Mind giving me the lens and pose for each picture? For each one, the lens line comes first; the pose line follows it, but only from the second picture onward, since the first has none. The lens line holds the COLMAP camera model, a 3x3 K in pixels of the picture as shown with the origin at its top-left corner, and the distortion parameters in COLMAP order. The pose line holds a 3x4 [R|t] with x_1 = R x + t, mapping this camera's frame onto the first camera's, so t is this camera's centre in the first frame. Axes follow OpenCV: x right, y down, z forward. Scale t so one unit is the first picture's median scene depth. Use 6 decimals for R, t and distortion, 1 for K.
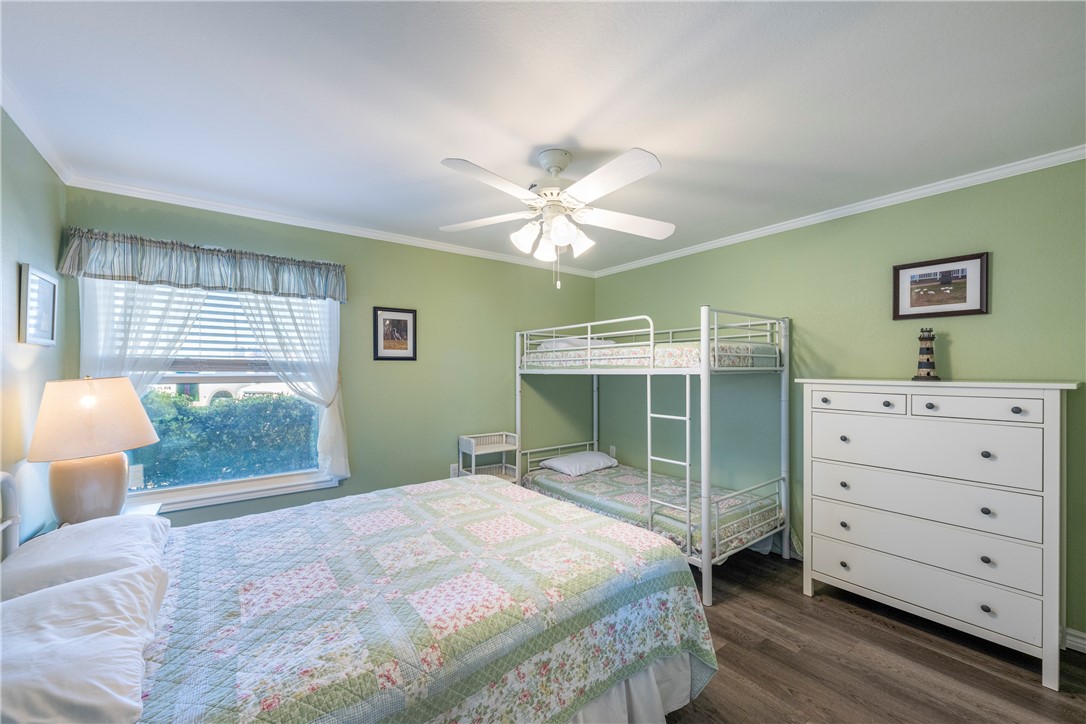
lens RADIAL K [[429.0, 0, 542.9], [0, 429.0, 368.0], [0, 0, 1]] dist [0.002538, -0.001125]
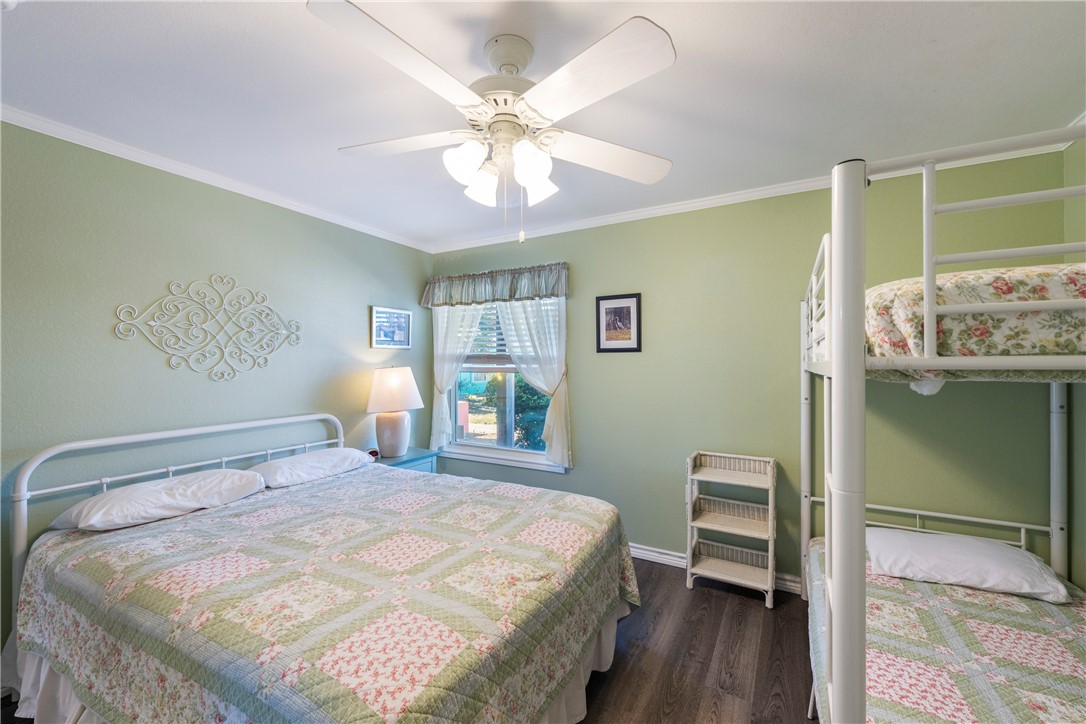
lens RADIAL K [[429.0, 0, 544.3], [0, 429.0, 358.6], [0, 0, 1]] dist [0.002538, -0.001125]
pose [[0.402536, -0.006486, -0.915381, 0.539874], [0.004327, 0.999977, -0.005183, -0.000350], [0.915394, -0.001875, 0.402555, 0.620852]]
